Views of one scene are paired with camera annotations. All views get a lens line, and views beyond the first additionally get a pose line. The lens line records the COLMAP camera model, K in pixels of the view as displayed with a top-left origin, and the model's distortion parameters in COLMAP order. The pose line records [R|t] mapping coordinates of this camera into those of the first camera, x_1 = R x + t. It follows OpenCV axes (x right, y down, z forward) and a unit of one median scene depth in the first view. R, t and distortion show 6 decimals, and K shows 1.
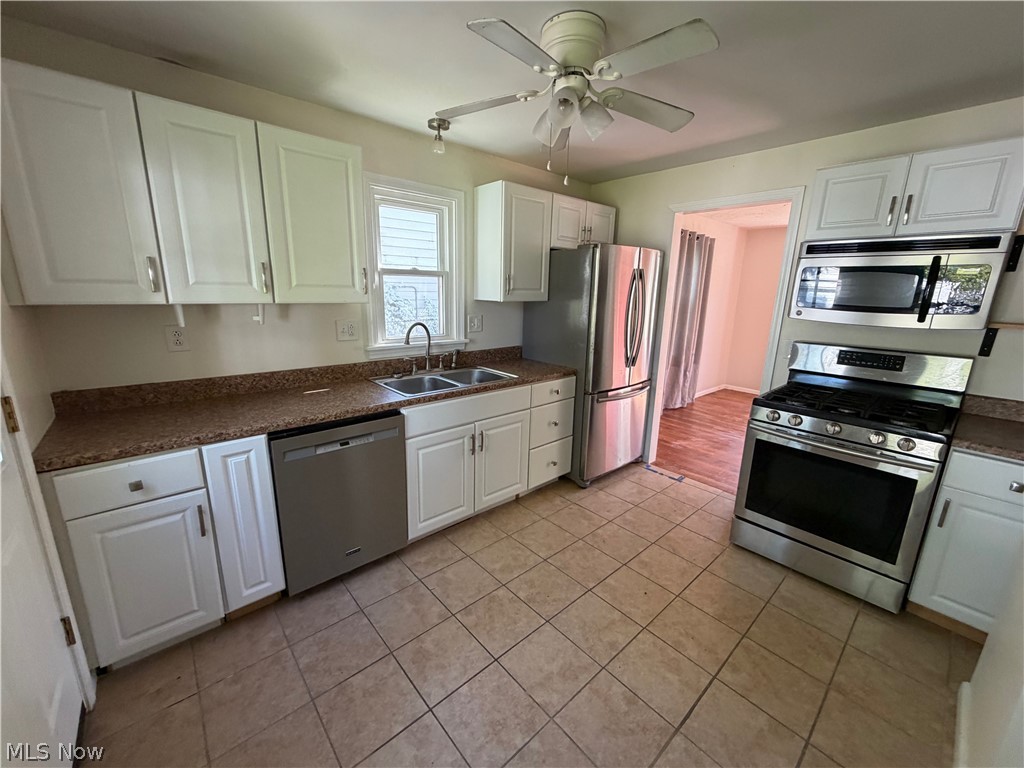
lens RADIAL K [[407.2, 0, 510.0], [0, 407.2, 385.0], [0, 0, 1]] dist [-0.002314, -0.000504]
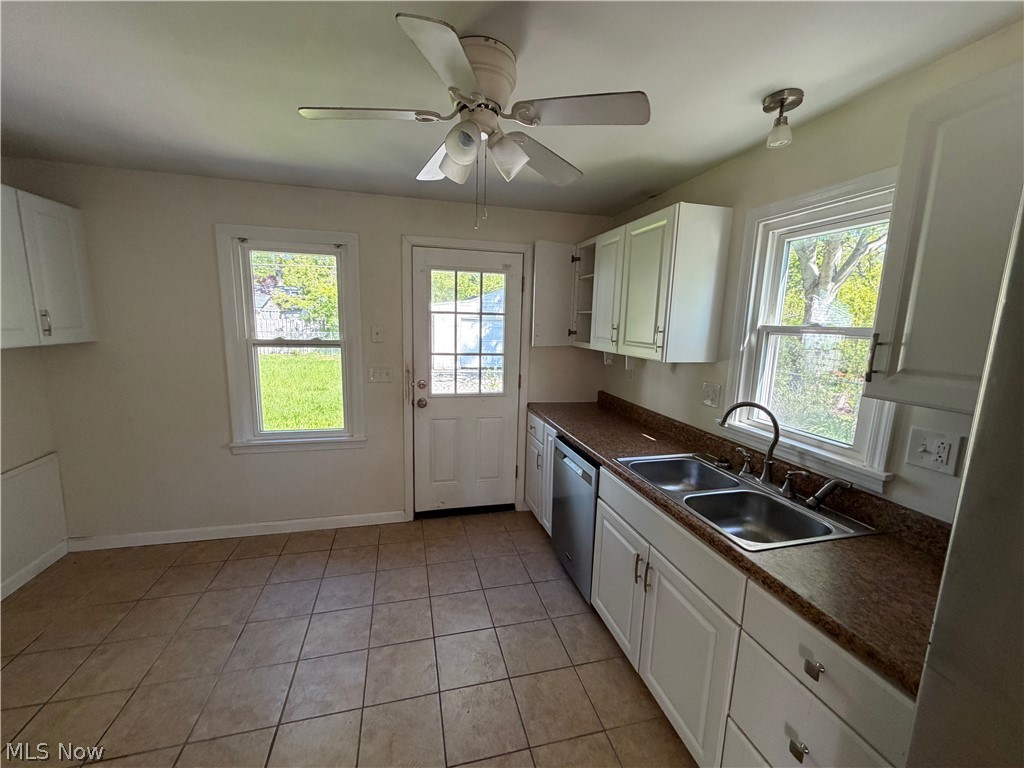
lens RADIAL K [[407.2, 0, 509.8], [0, 407.2, 384.8], [0, 0, 1]] dist [-0.002314, -0.000504]
pose [[-0.456870, 0.100381, -0.883851, 0.667617], [-0.240989, 0.942486, 0.231610, -0.289689], [0.856267, 0.318815, -0.406403, 1.120058]]
